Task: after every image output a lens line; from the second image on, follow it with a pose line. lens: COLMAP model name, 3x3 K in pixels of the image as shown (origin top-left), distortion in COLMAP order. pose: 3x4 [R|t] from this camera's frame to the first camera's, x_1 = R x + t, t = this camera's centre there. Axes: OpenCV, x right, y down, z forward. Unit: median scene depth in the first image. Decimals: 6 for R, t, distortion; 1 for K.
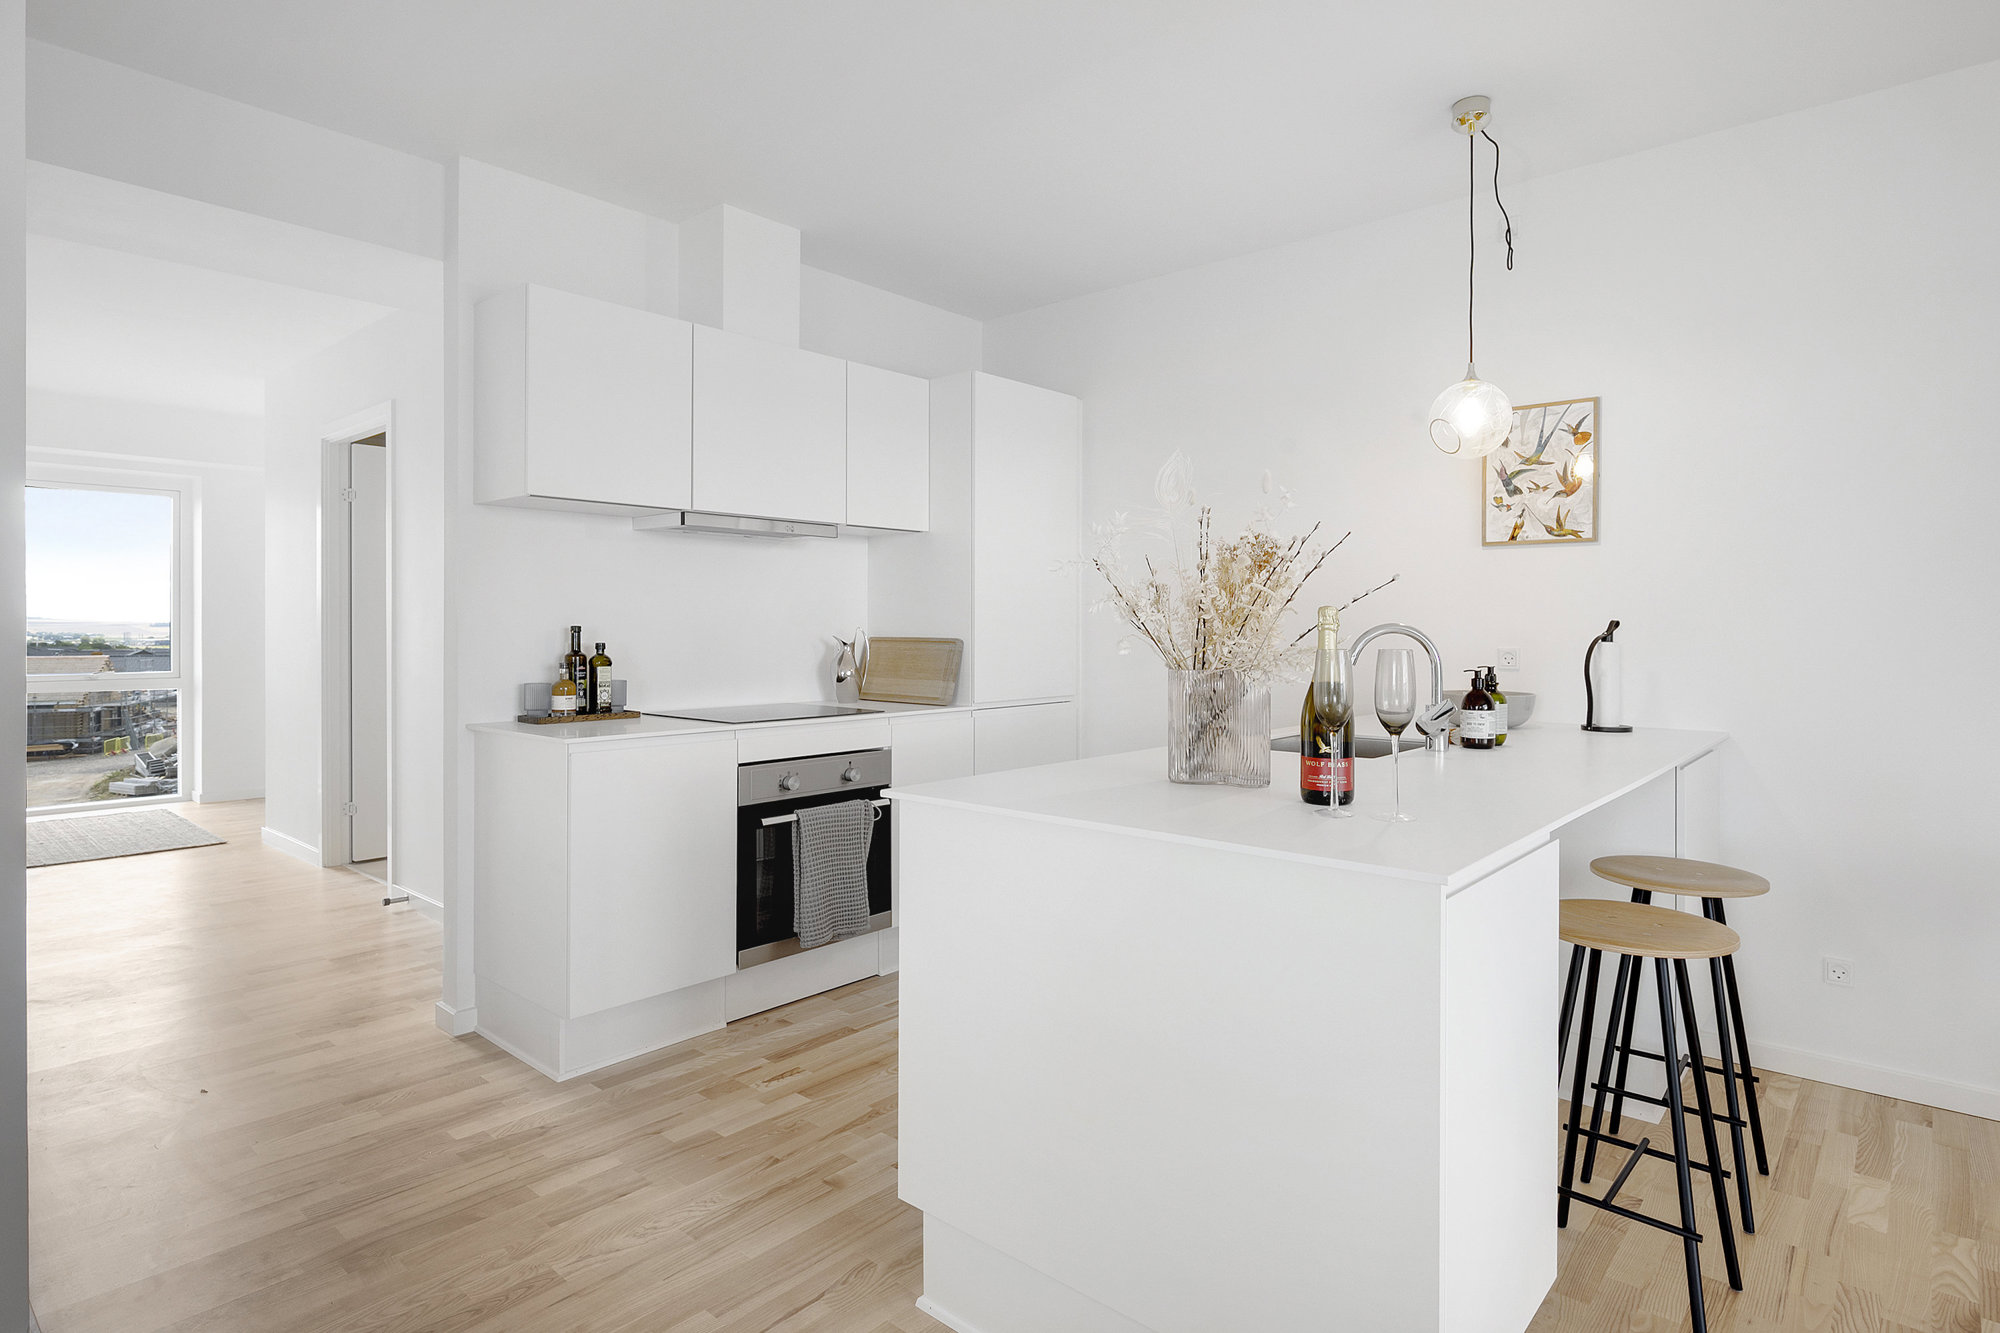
lens RADIAL K [[1052.2, 0, 1000.0], [0, 1052.2, 633.0], [0, 0, 1]] dist [0.000128, -0.000003]
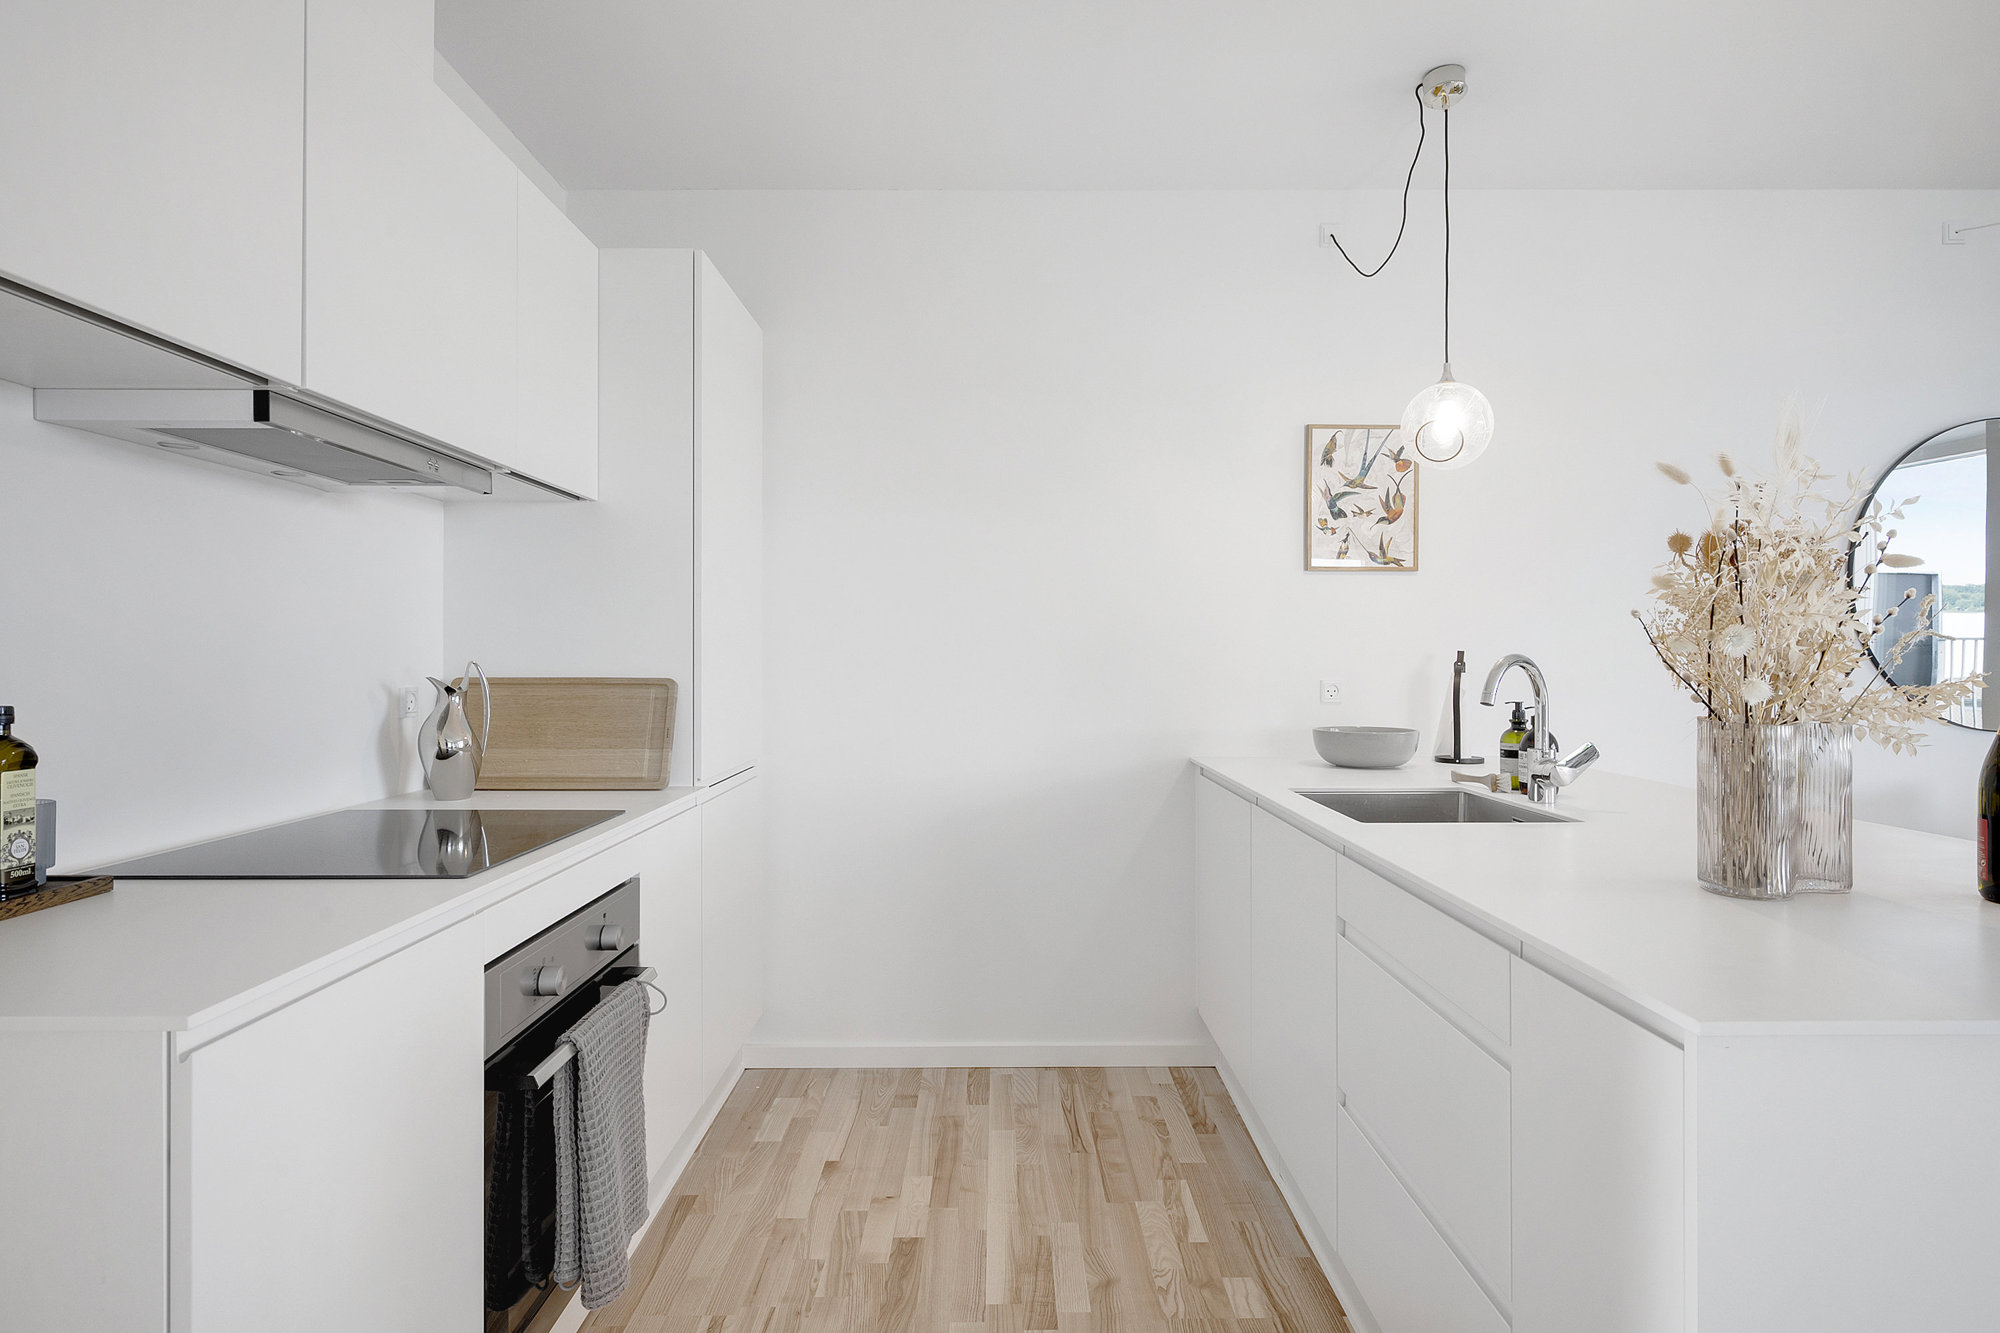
lens RADIAL K [[1052.2, 0, 1000.0], [0, 1052.2, 666.5], [0, 0, 1]] dist [-0.000091, 0.000137]
pose [[0.745199, -0.008209, 0.666791, -0.372164], [0.006084, 0.999966, 0.005511, -0.004666], [-0.666814, -0.000050, 0.745224, 0.500973]]
